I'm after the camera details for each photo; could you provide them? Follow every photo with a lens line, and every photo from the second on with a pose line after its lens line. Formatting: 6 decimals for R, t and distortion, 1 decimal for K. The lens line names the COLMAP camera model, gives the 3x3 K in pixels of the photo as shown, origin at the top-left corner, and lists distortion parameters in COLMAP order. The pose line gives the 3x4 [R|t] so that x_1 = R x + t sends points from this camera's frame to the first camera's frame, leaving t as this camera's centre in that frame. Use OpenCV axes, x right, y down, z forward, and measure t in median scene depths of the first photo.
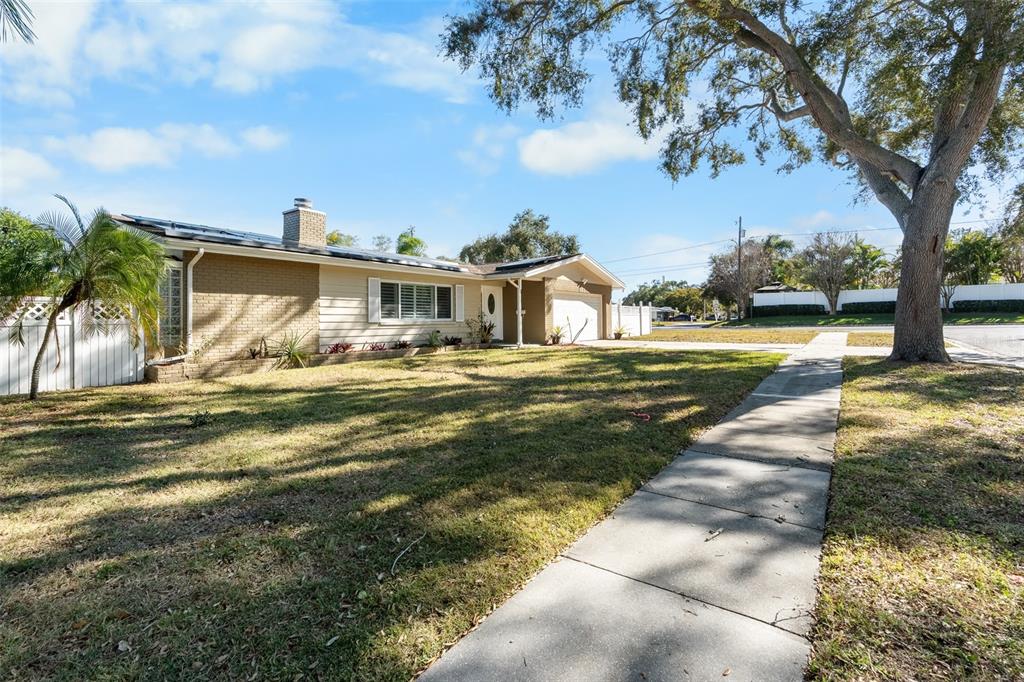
lens RADIAL K [[467.4, 0, 514.6], [0, 467.4, 322.6], [0, 0, 1]] dist [-0.007792, 0.002078]
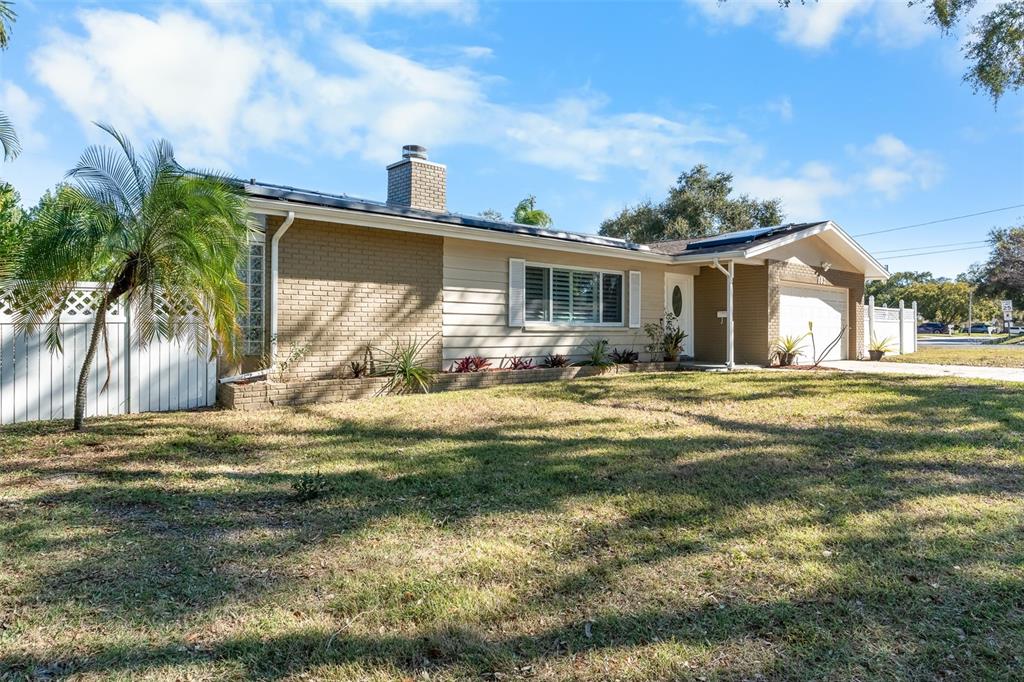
lens RADIAL K [[631.9, 0, 512.9], [0, 631.9, 342.5], [0, 0, 1]] dist [-0.005000, -0.000040]
pose [[0.975826, 0.020162, -0.217618, -0.113424], [-0.015908, 0.999647, 0.021280, 0.003440], [0.217970, -0.017303, 0.975802, 0.126921]]
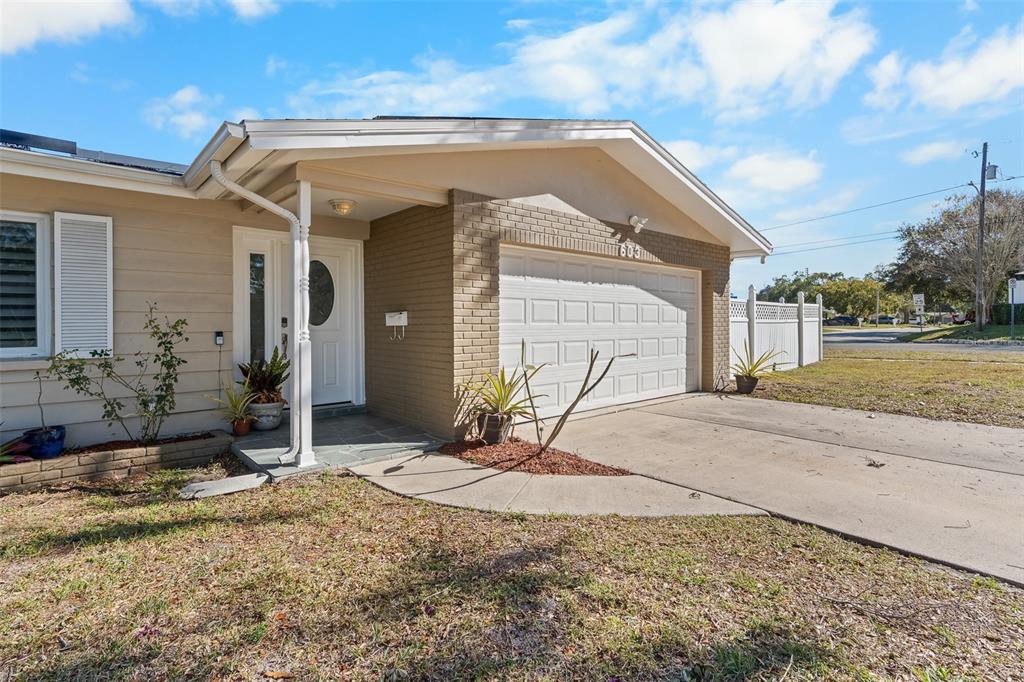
lens RADIAL K [[506.8, 0, 519.5], [0, 506.8, 341.5], [0, 0, 1]] dist [0.000290, 0.000446]
pose [[0.979670, 0.013312, -0.200175, 0.213739], [-0.006111, 0.999313, 0.036551, -0.029105], [0.200524, -0.034584, 0.979078, 0.974199]]
